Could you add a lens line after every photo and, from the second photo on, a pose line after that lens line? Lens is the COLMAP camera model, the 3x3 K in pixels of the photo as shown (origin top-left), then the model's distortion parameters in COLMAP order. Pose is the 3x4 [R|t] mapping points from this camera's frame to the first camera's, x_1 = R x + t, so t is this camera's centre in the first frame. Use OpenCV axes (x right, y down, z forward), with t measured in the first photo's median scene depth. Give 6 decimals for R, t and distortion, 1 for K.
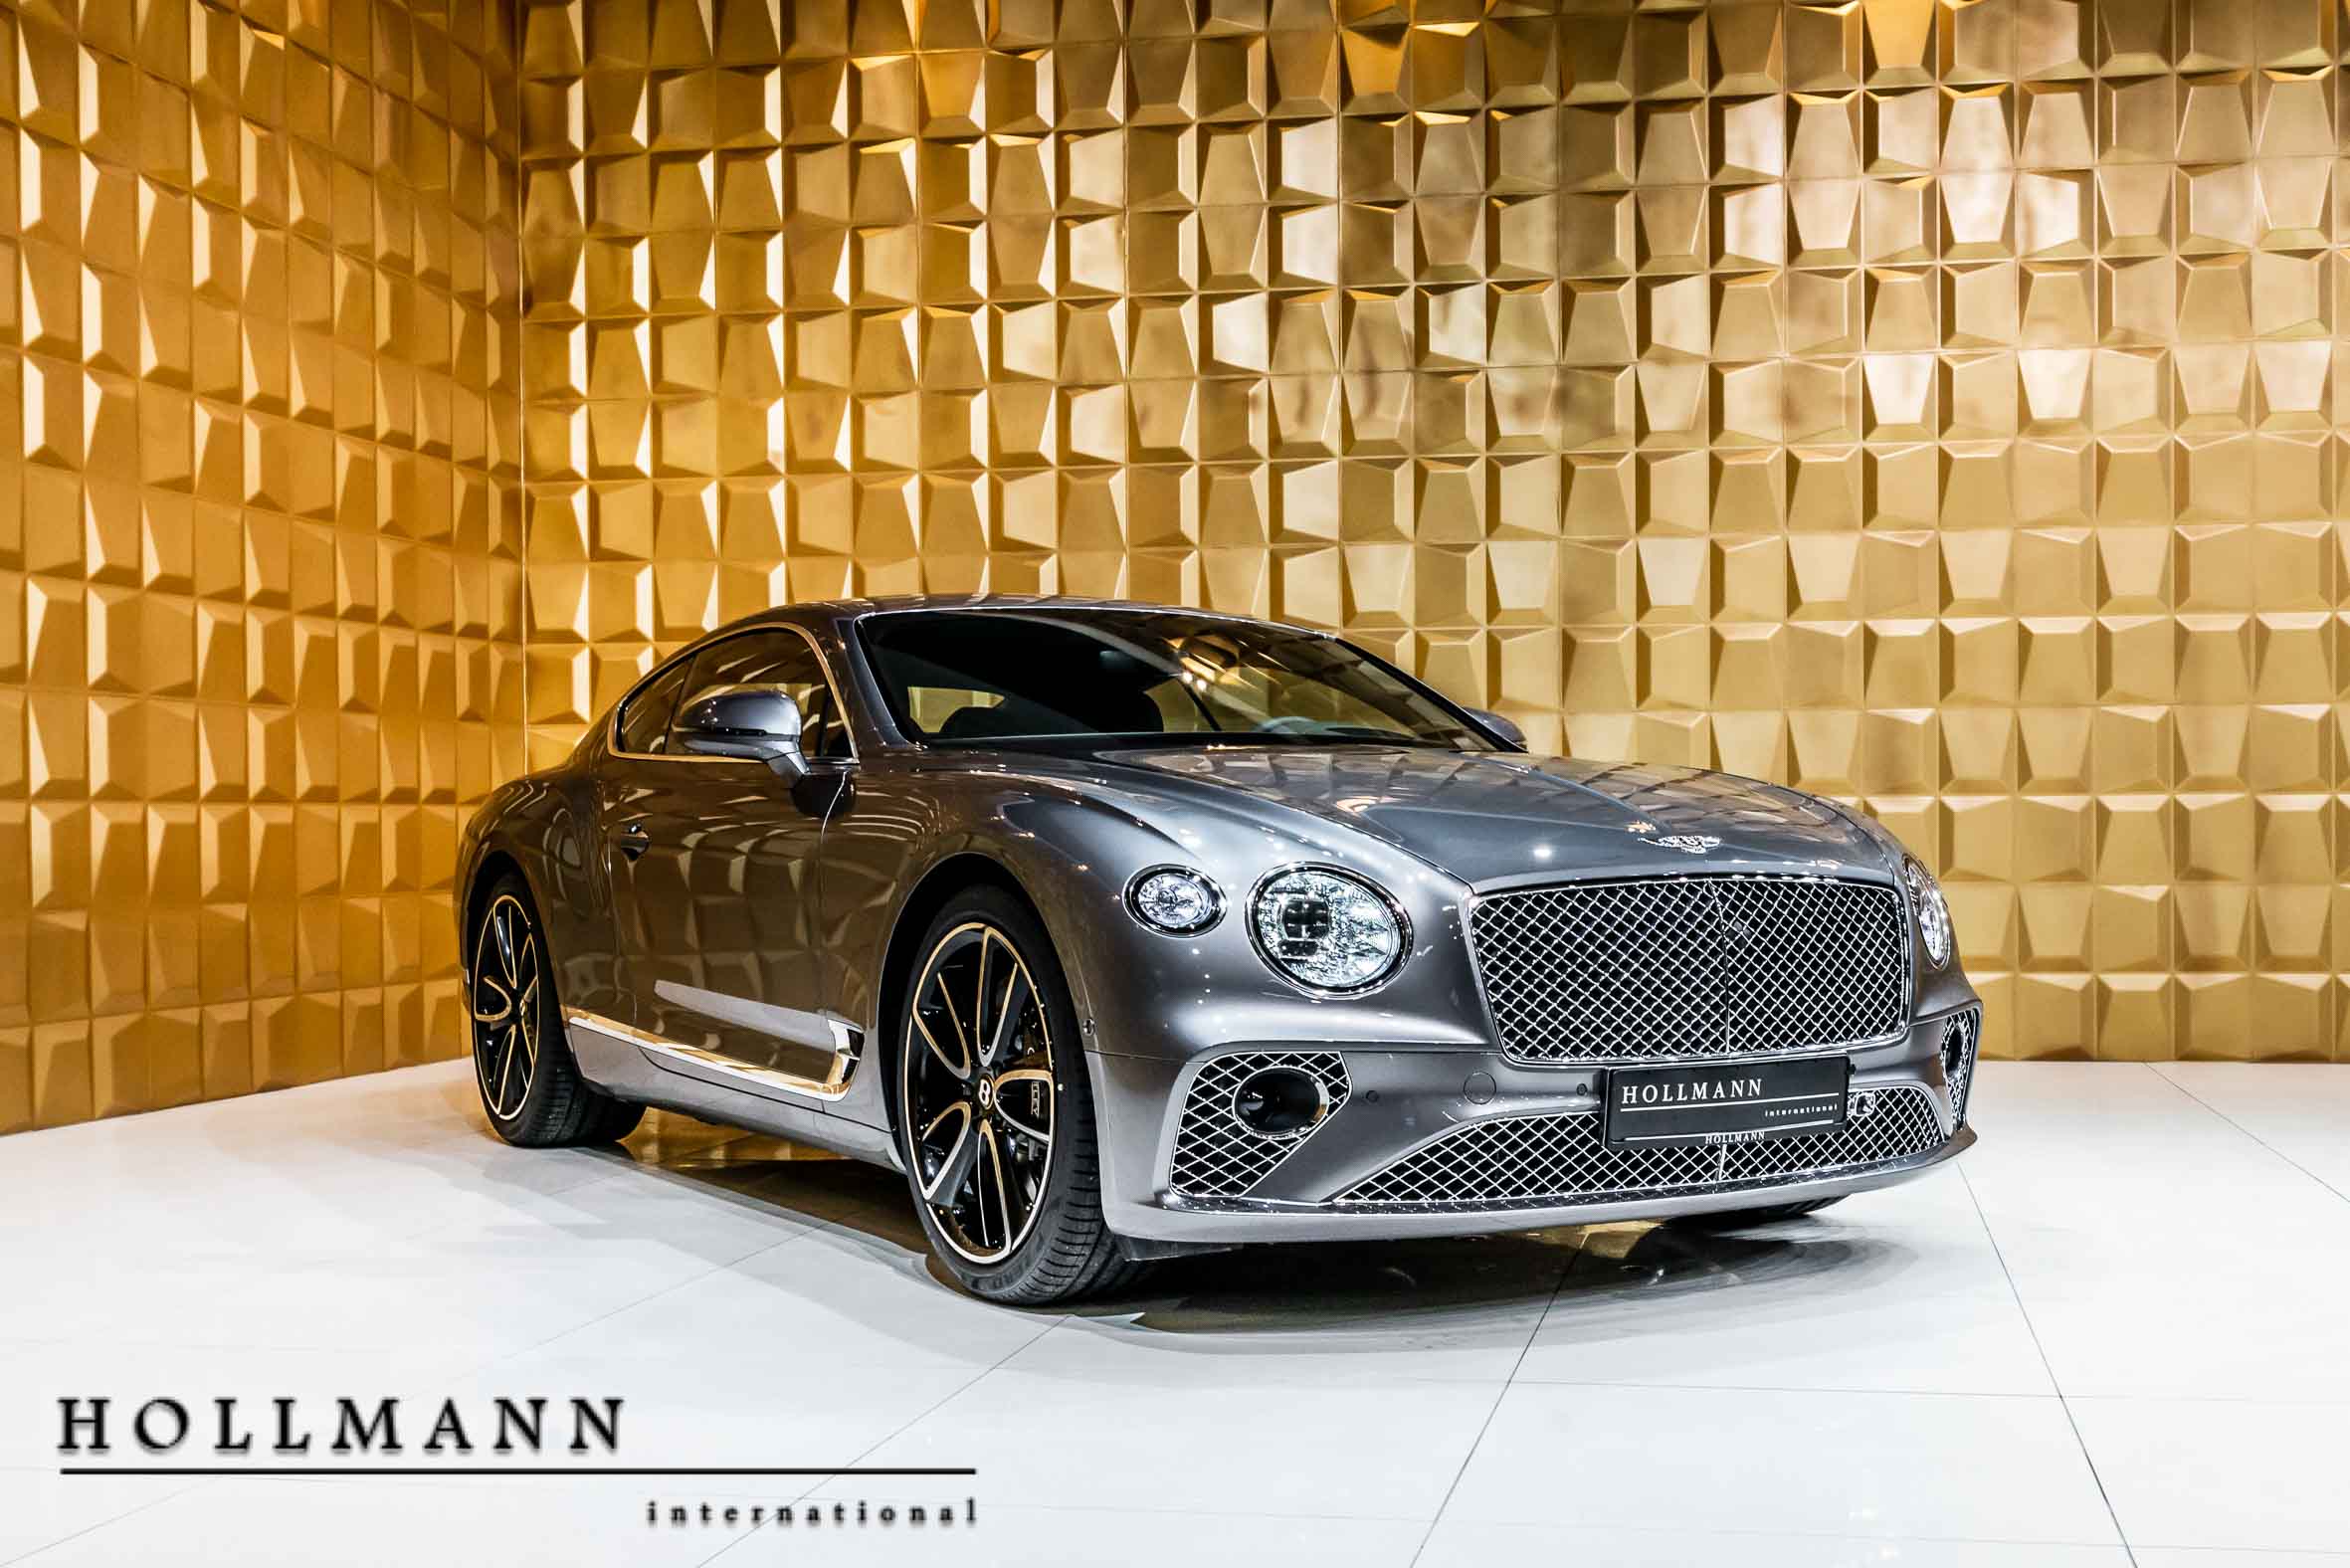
lens RADIAL K [[1789.3, 0, 1175.0], [0, 1789.3, 806.1], [0, 0, 1]] dist [-0.004900, 0.000223]
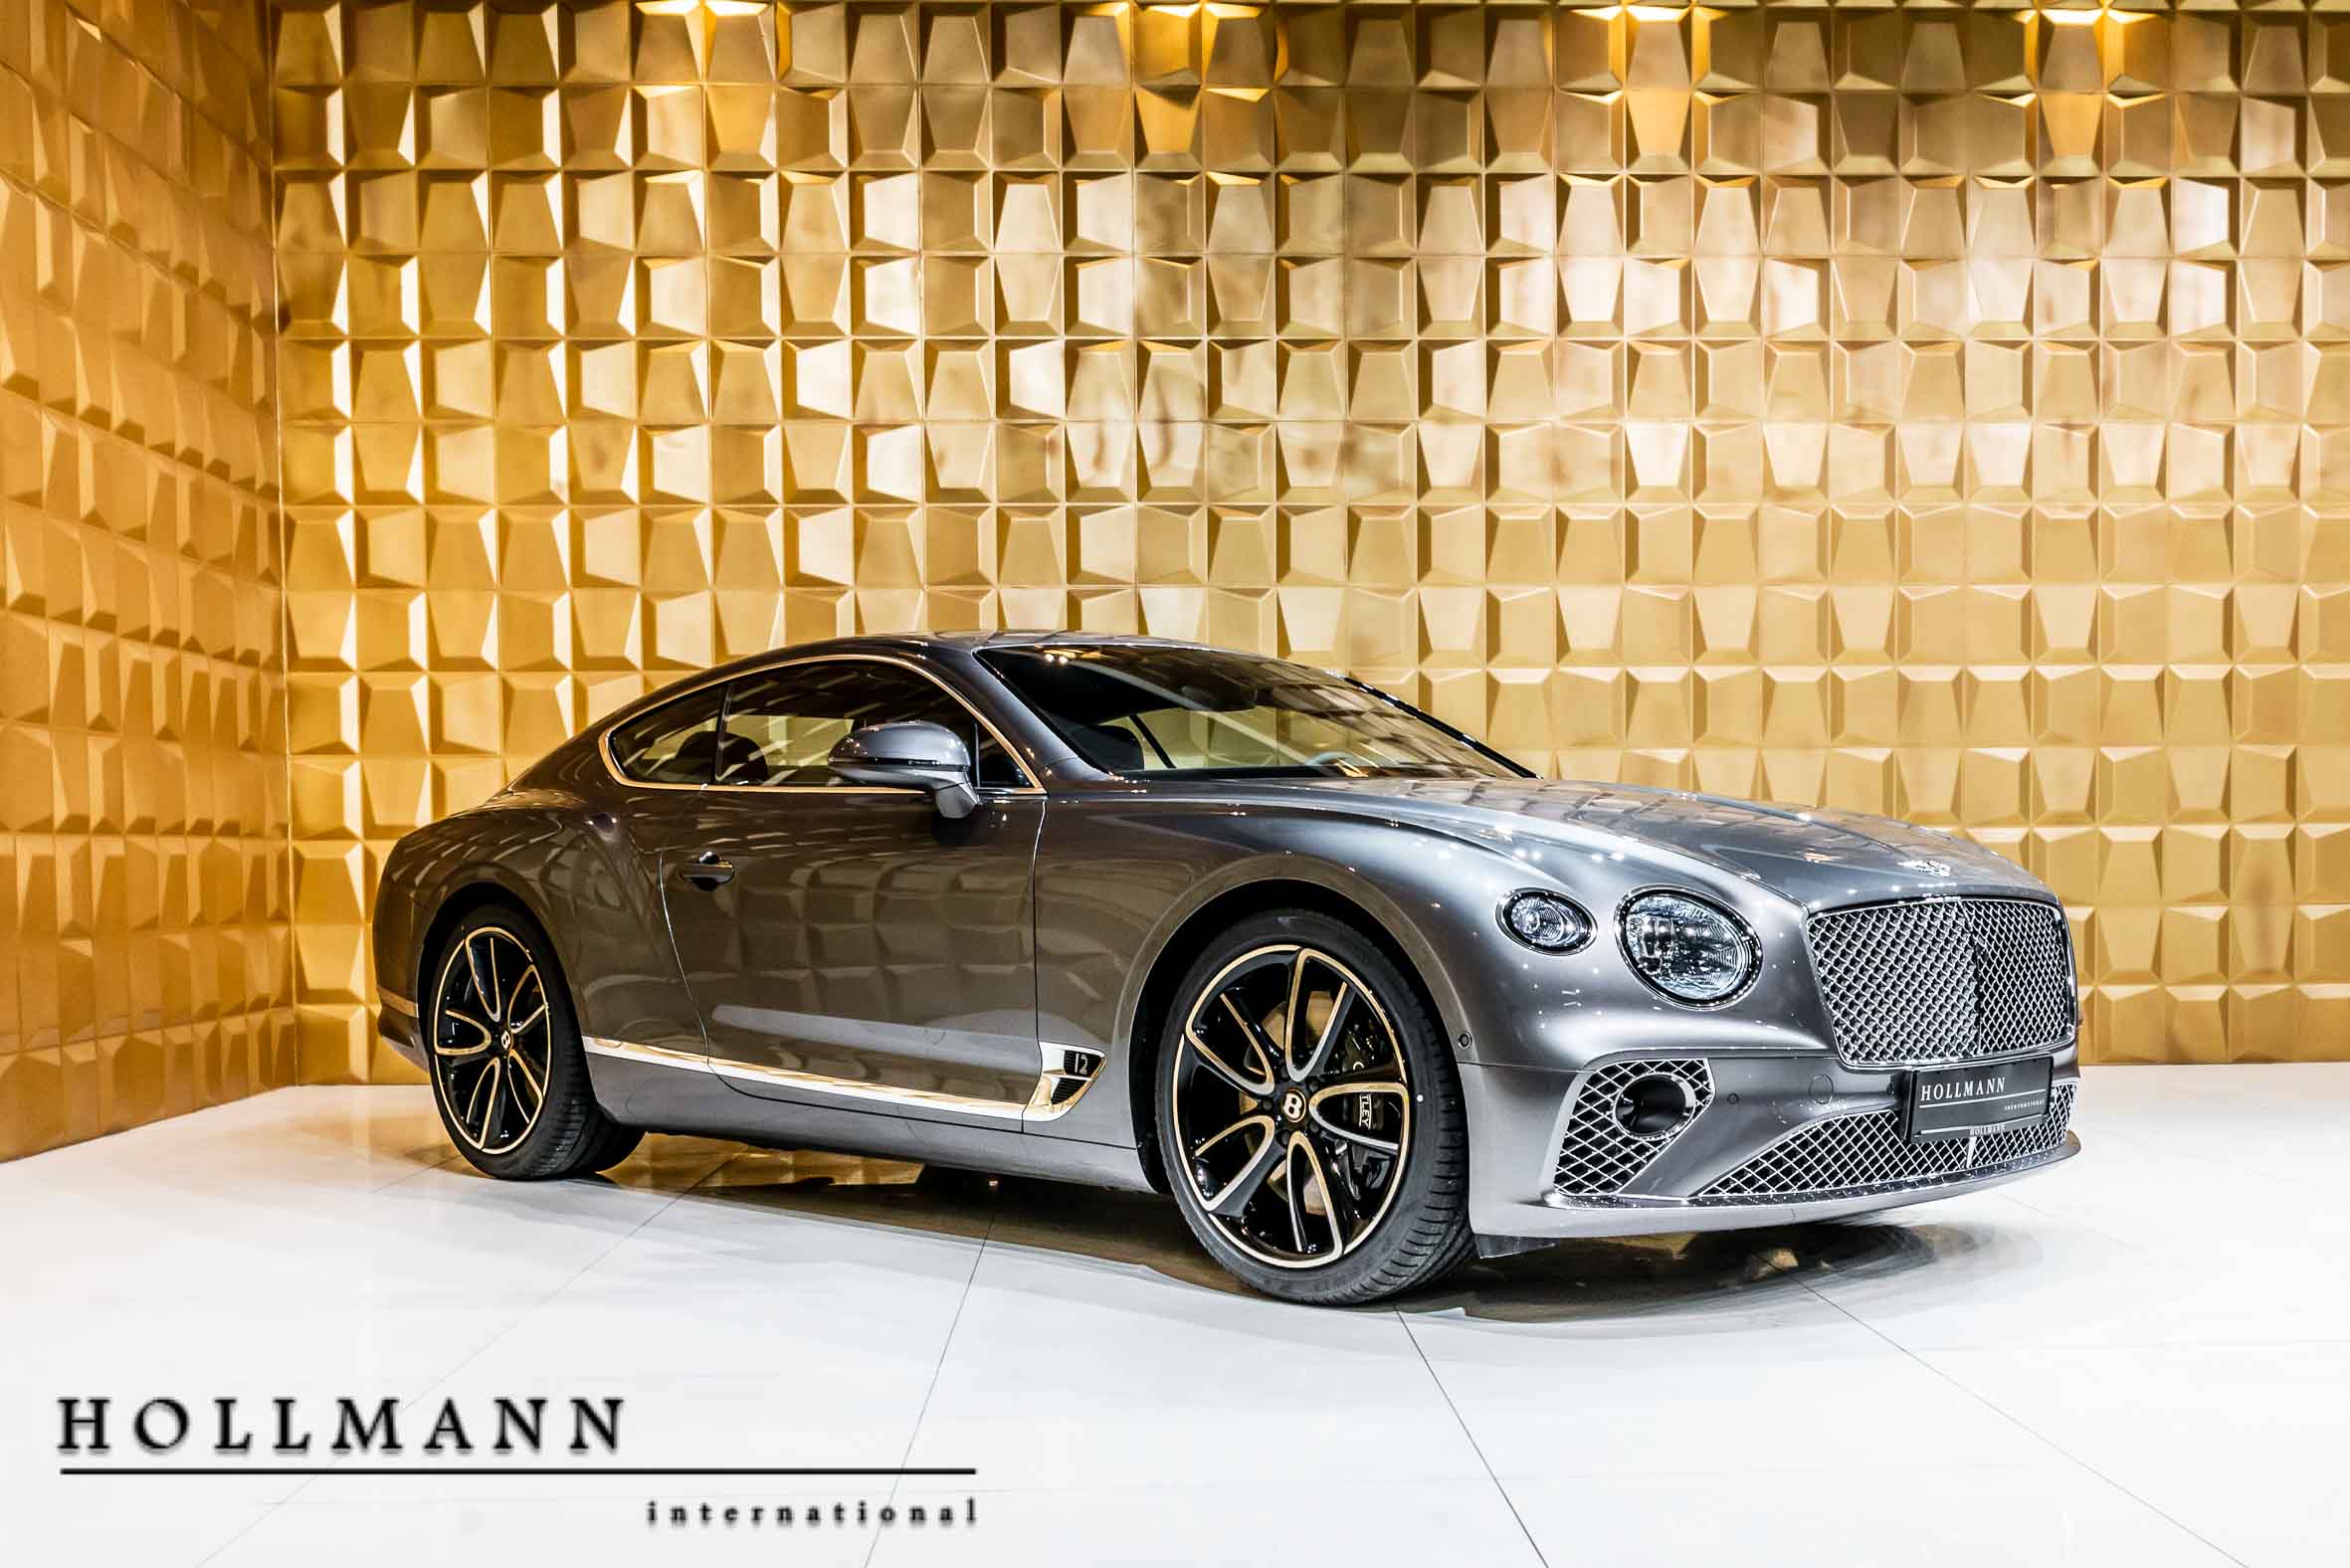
lens RADIAL K [[1725.3, 0, 1172.5], [0, 1725.3, 873.5], [0, 0, 1]] dist [-0.006152, 0.003333]
pose [[0.989546, -0.002945, 0.144186, -0.039294], [0.000056, 0.999799, 0.020037, 0.000368], [-0.144216, -0.019819, 0.989348, 0.001154]]
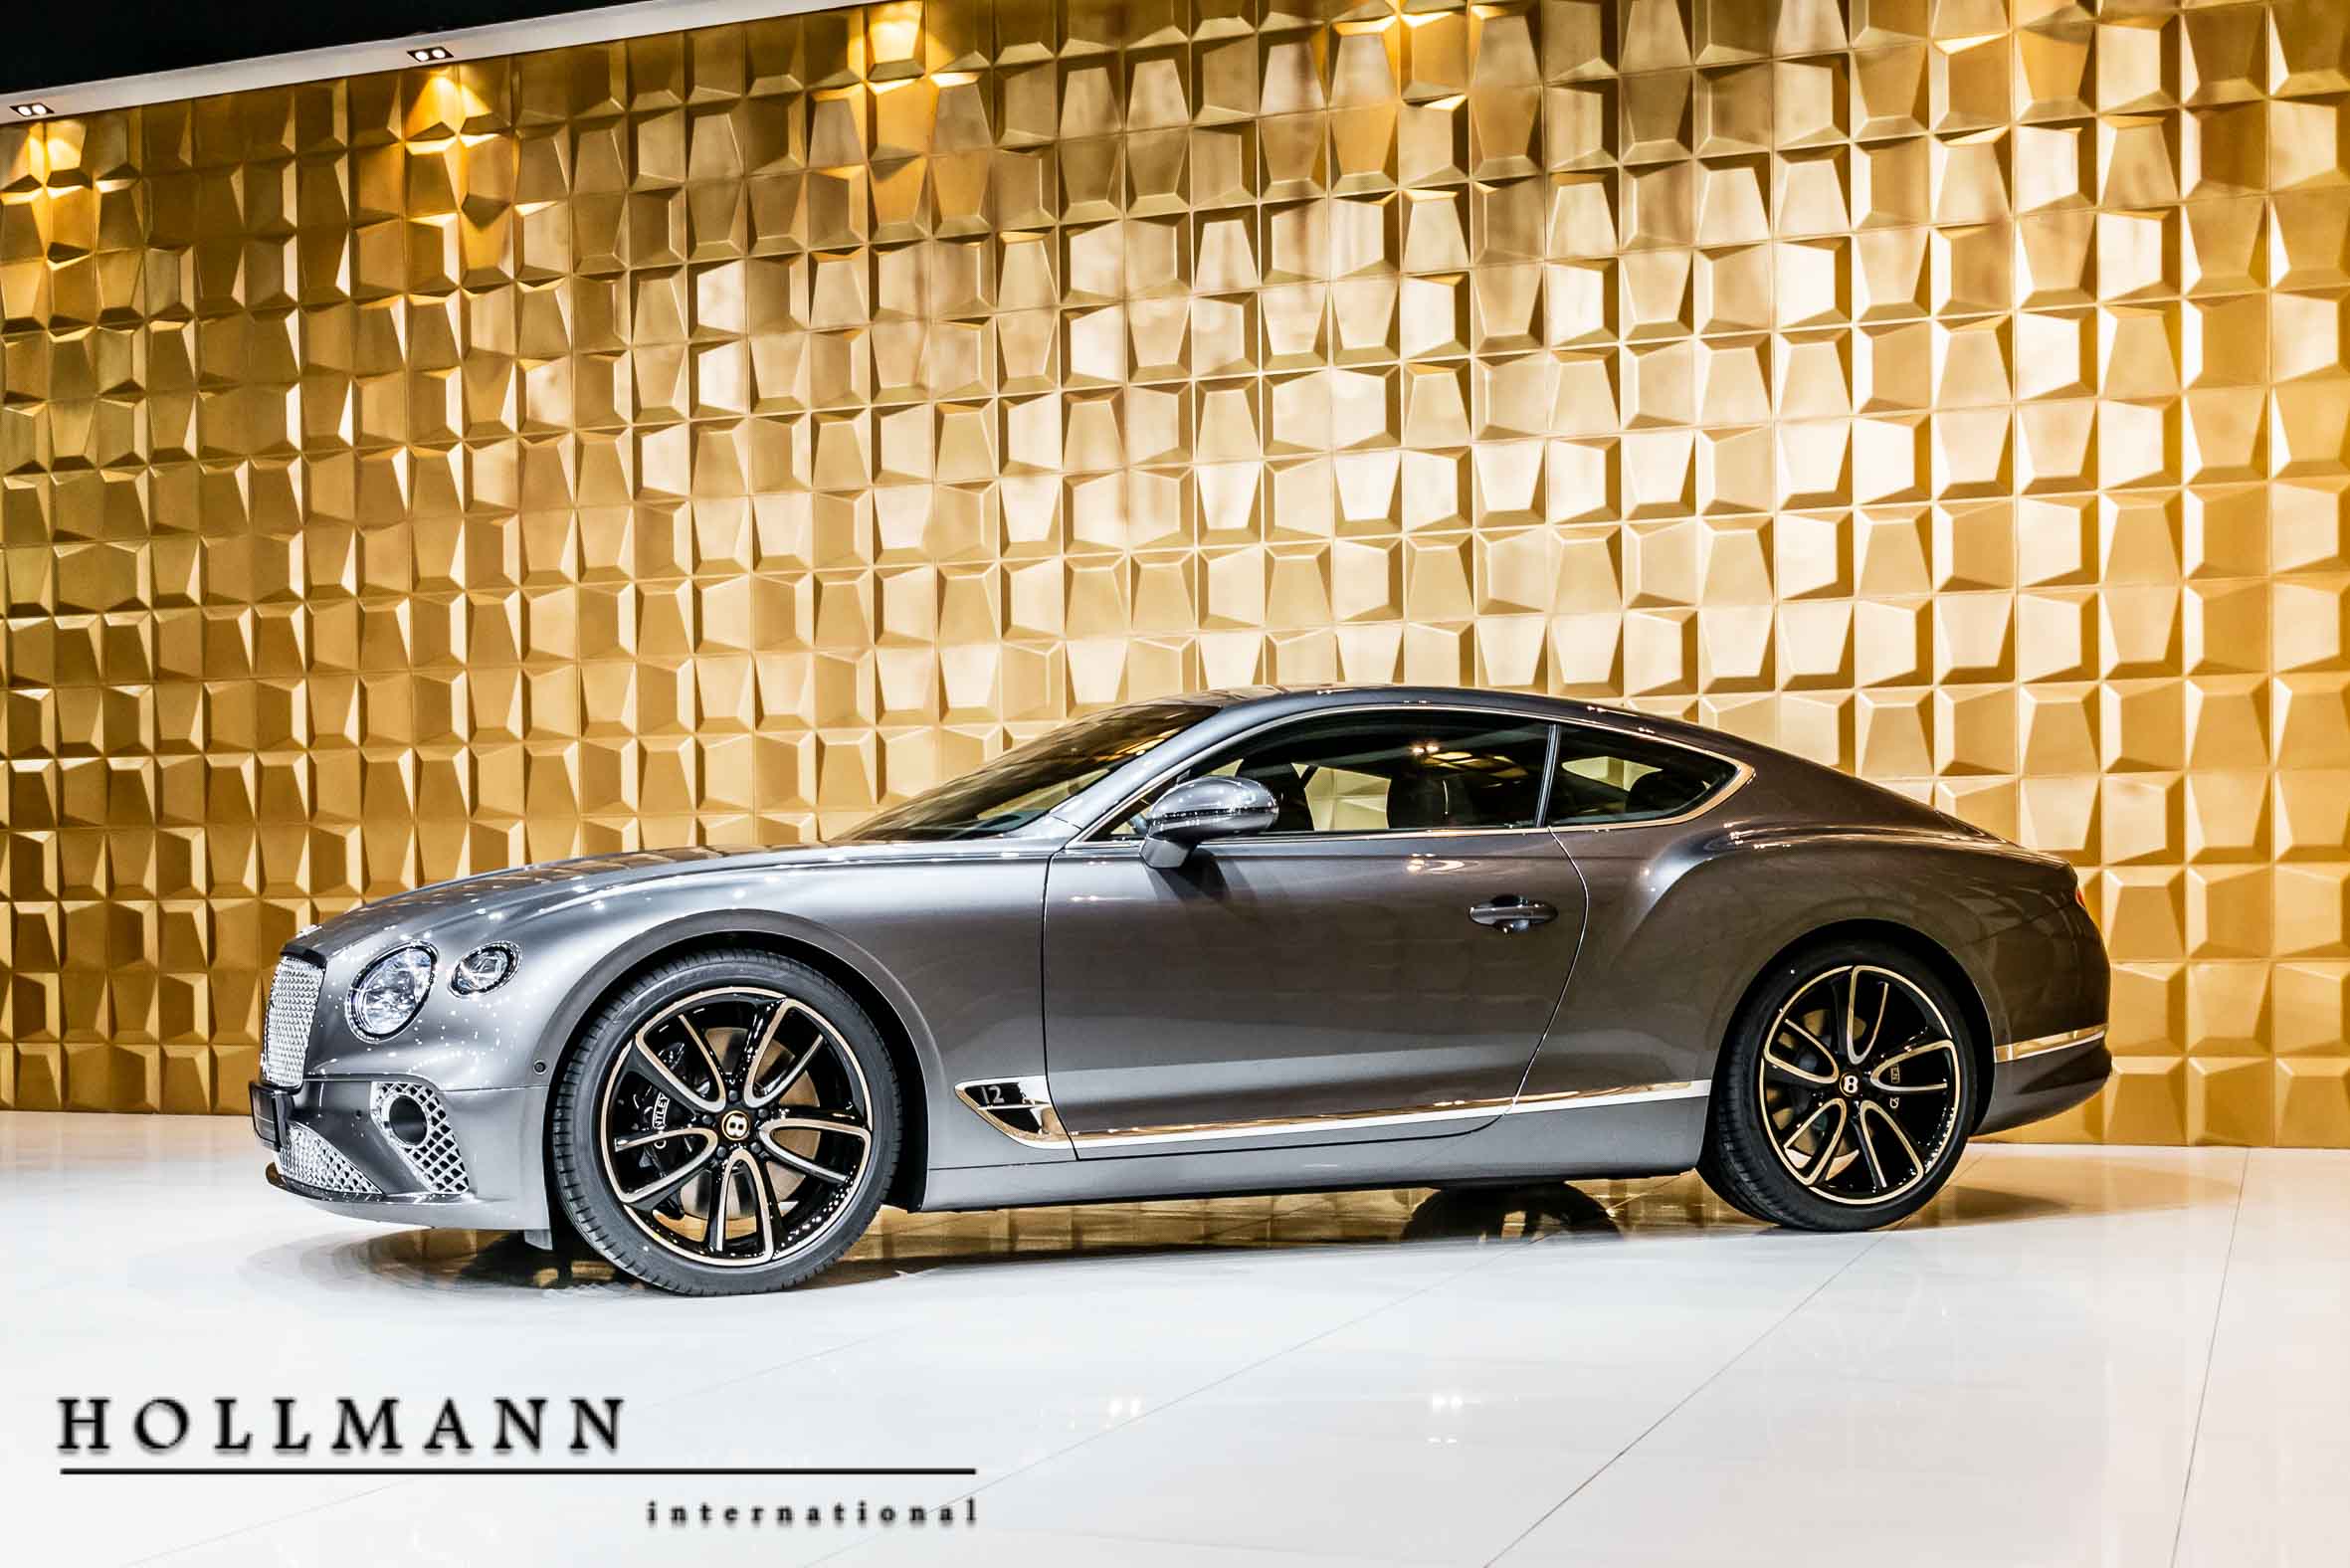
lens RADIAL K [[1808.7, 0, 1175.0], [0, 1808.7, 876.1], [0, 0, 1]] dist [0.003706, 0.001101]
pose [[0.992534, -0.007470, -0.121738, 0.534401], [0.006938, 0.999964, -0.004792, -0.005244], [0.121770, 0.003912, 0.992551, -0.062018]]
